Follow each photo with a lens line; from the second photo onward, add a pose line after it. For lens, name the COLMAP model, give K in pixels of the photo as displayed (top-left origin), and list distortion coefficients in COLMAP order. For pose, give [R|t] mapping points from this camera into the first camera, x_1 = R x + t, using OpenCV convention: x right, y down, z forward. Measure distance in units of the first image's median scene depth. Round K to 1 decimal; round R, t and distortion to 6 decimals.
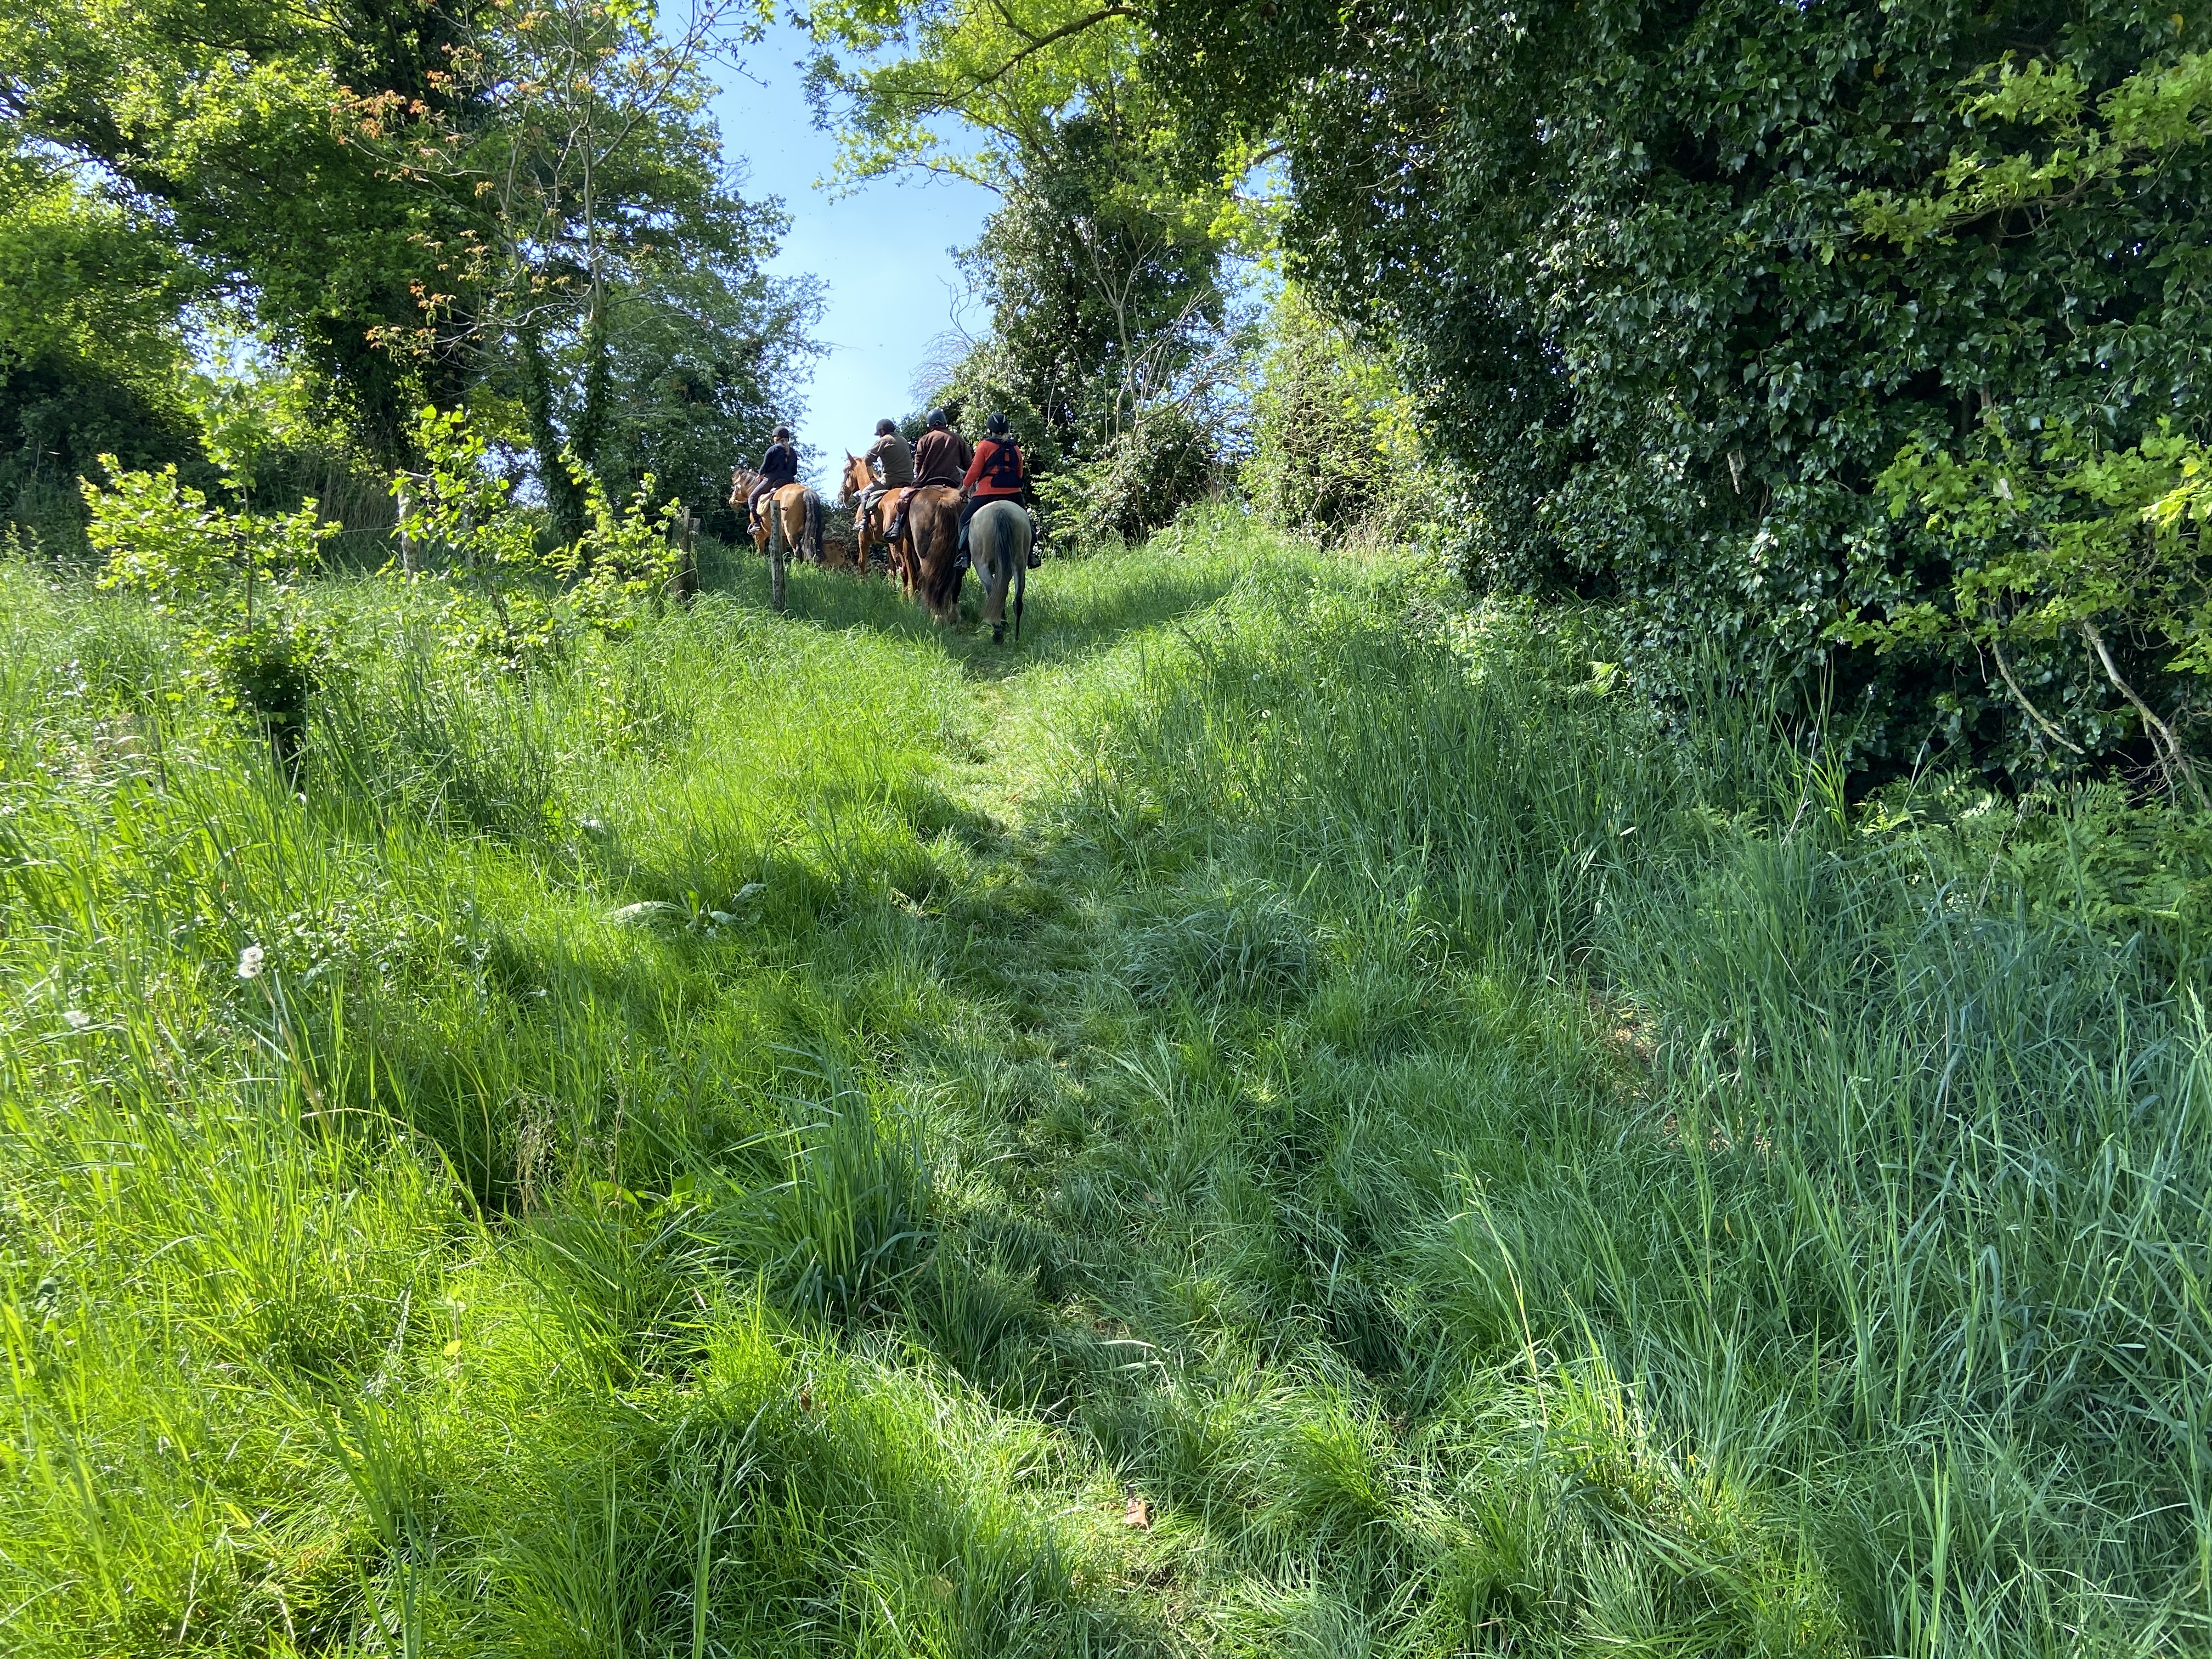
lens RADIAL K [[1655.5, 0, 1087.9], [0, 1655.5, 851.6], [0, 0, 1]] dist [0.136459, -0.159433]
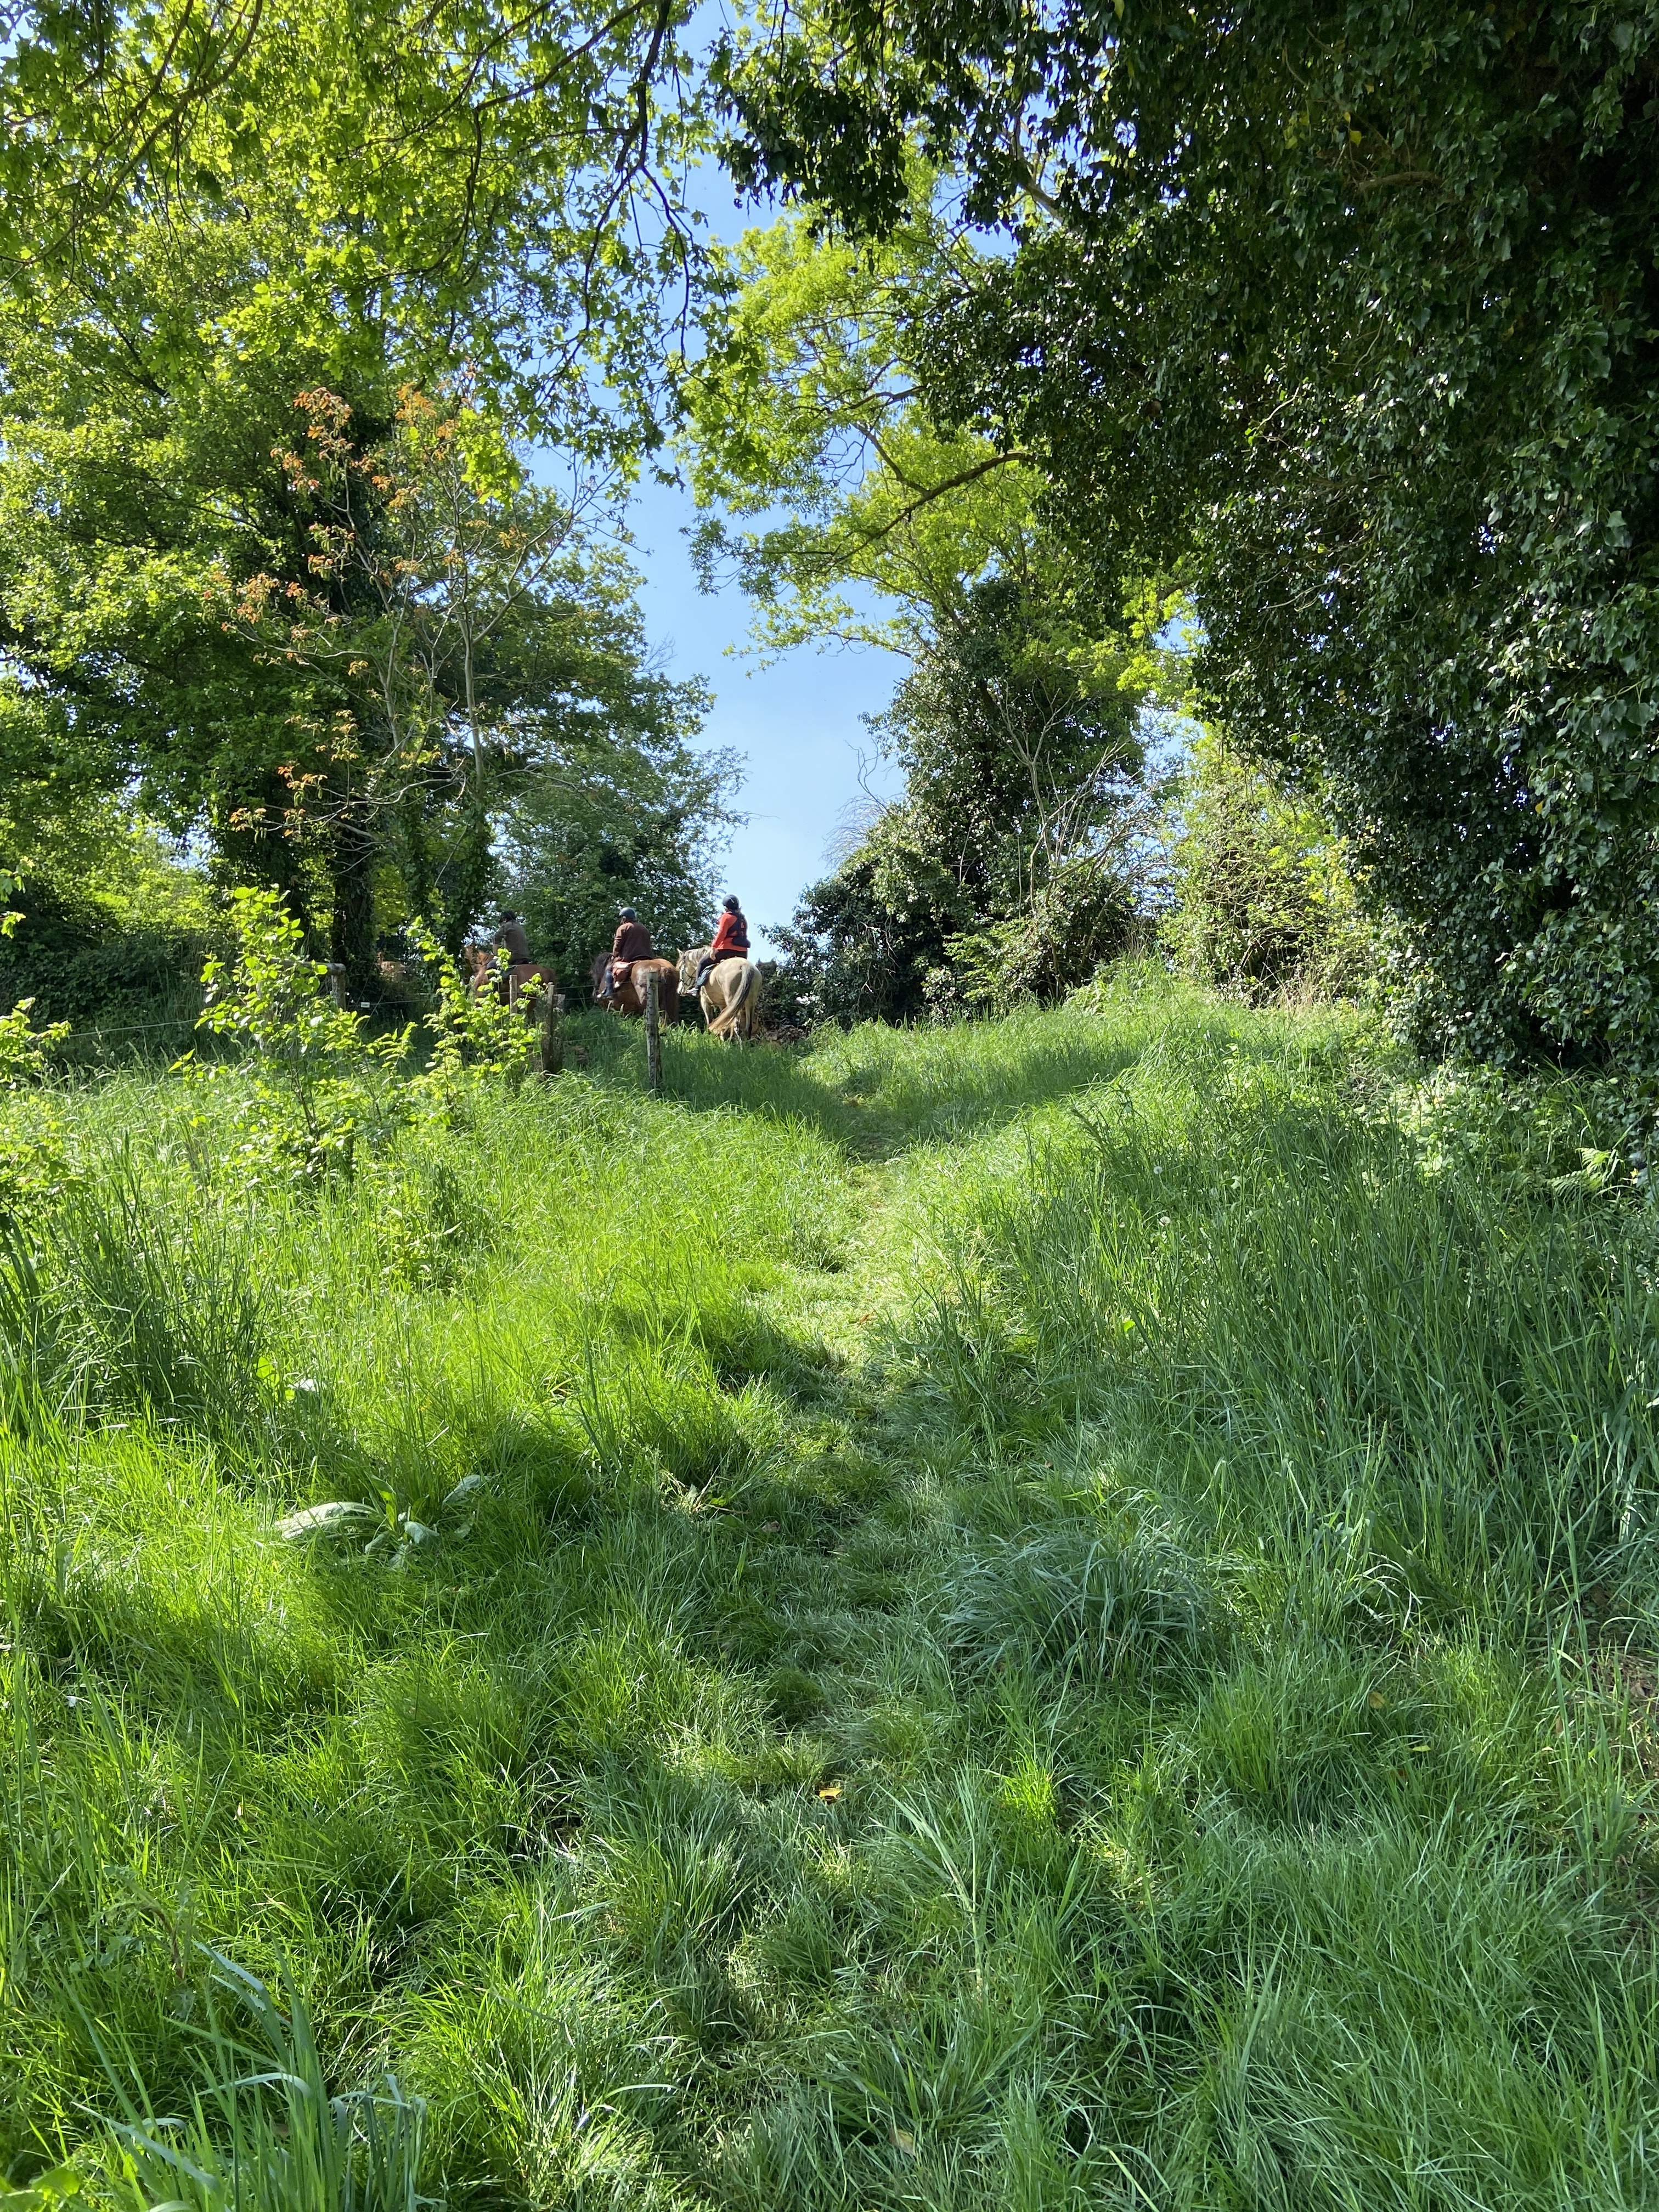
lens RADIAL K [[1655.5, 0, 864.2], [0, 1655.5, 1125.4], [0, 0, 1]] dist [0.136459, -0.159433]
pose [[0.994757, -0.015609, -0.101066, 0.026380], [0.004717, 0.994235, -0.107121, -0.025901], [0.102156, 0.106083, 0.989096, 0.106054]]
